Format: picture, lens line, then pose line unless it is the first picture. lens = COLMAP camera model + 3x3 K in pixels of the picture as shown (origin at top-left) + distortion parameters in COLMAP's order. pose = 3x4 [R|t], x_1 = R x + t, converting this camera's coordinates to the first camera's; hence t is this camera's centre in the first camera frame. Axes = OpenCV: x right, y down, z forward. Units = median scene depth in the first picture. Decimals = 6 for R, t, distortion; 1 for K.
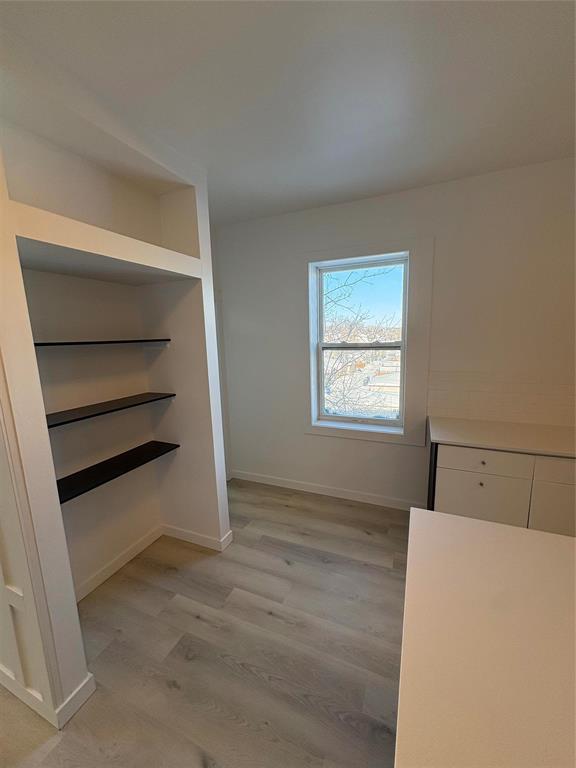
lens RADIAL K [[305.4, 0, 292.9], [0, 305.4, 382.3], [0, 0, 1]] dist [0.002143, 0.000115]
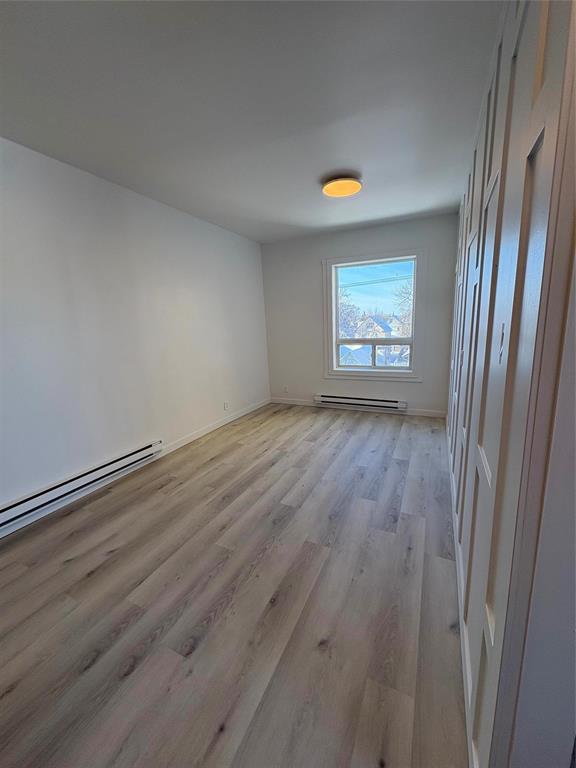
lens RADIAL K [[305.4, 0, 292.0], [0, 305.4, 384.5], [0, 0, 1]] dist [0.002143, 0.000115]
pose [[-0.038257, 0.224705, -0.973676, 0.720448], [-0.107254, 0.967837, 0.227572, -0.249910], [0.993495, 0.113137, -0.012926, 6.187730]]
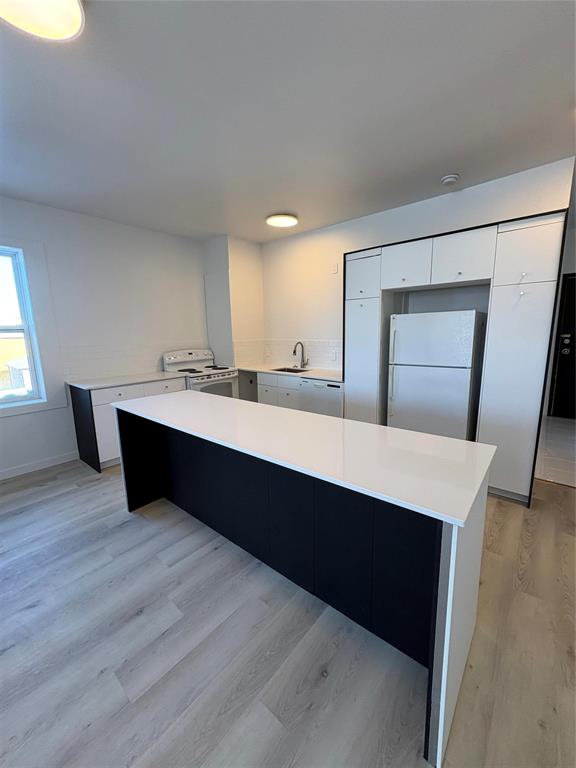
lens RADIAL K [[305.4, 0, 289.6], [0, 305.4, 384.8], [0, 0, 1]] dist [0.002143, 0.000115]
pose [[0.291321, -0.148863, 0.944972, -0.590668], [0.156065, 0.981980, 0.106580, 0.152113], [-0.943809, 0.116429, 0.309304, -0.350970]]
